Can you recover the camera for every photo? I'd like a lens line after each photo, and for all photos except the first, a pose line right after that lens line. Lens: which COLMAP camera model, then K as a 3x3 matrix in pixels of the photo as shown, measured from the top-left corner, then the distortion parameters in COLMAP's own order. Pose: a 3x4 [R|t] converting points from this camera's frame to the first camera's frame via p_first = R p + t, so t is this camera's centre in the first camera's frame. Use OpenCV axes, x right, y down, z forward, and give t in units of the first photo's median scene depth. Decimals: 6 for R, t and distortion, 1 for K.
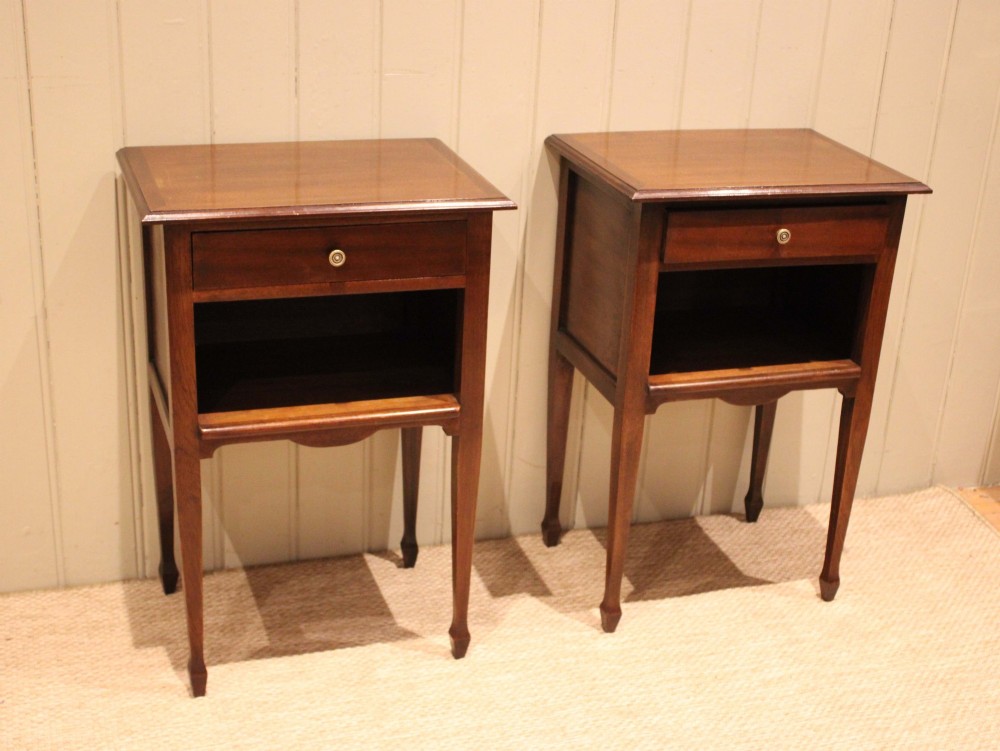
lens RADIAL K [[1490.4, 0, 522.3], [0, 1490.4, 394.0], [0, 0, 1]] dist [-0.046853, 0.045630]
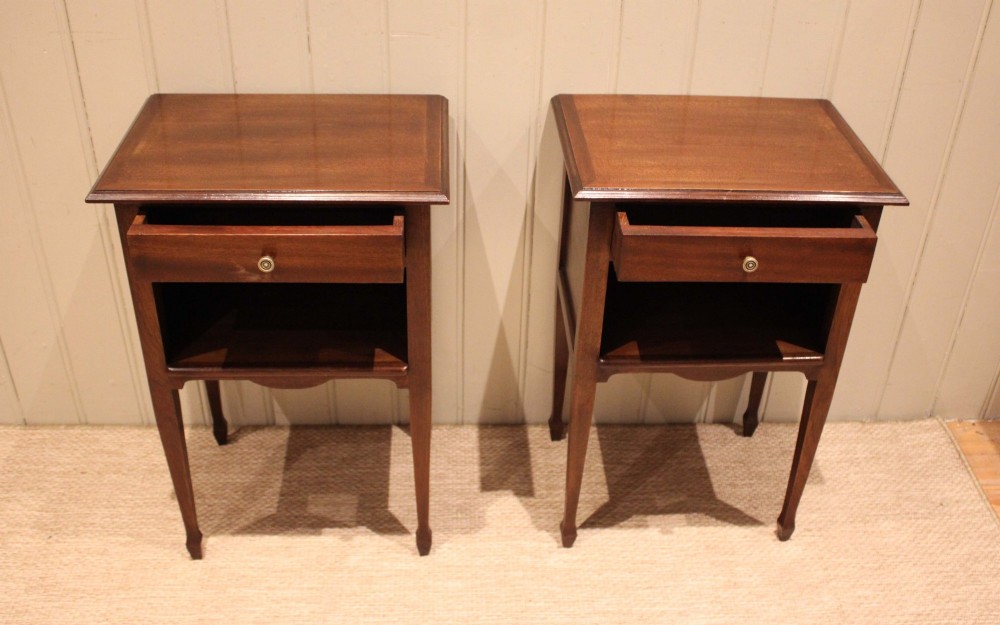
lens RADIAL K [[1048.8, 0, 524.5], [0, 1048.8, 266.7], [0, 0, 1]] dist [-0.143432, 0.159724]
pose [[0.965028, 0.126039, -0.229860, 0.179645], [-0.092058, 0.983925, 0.153024, -0.163068], [0.245452, -0.126511, 0.961118, 0.265843]]
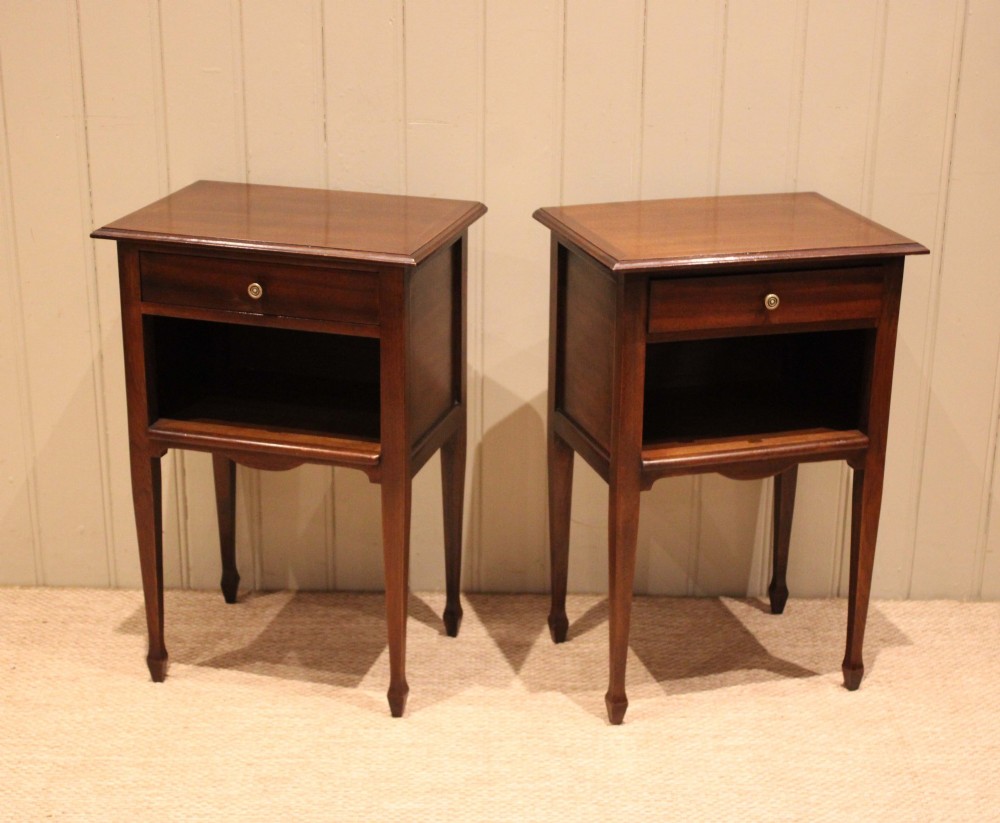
lens RADIAL K [[1872.3, 0, 525.8], [0, 1872.3, 430.8], [0, 0, 1]] dist [-0.015285, 0.036195]
pose [[0.950090, 0.073513, -0.303191, 0.378797], [-0.091587, 0.994743, -0.045812, 0.052065], [0.298229, 0.071294, 0.951828, -0.210472]]
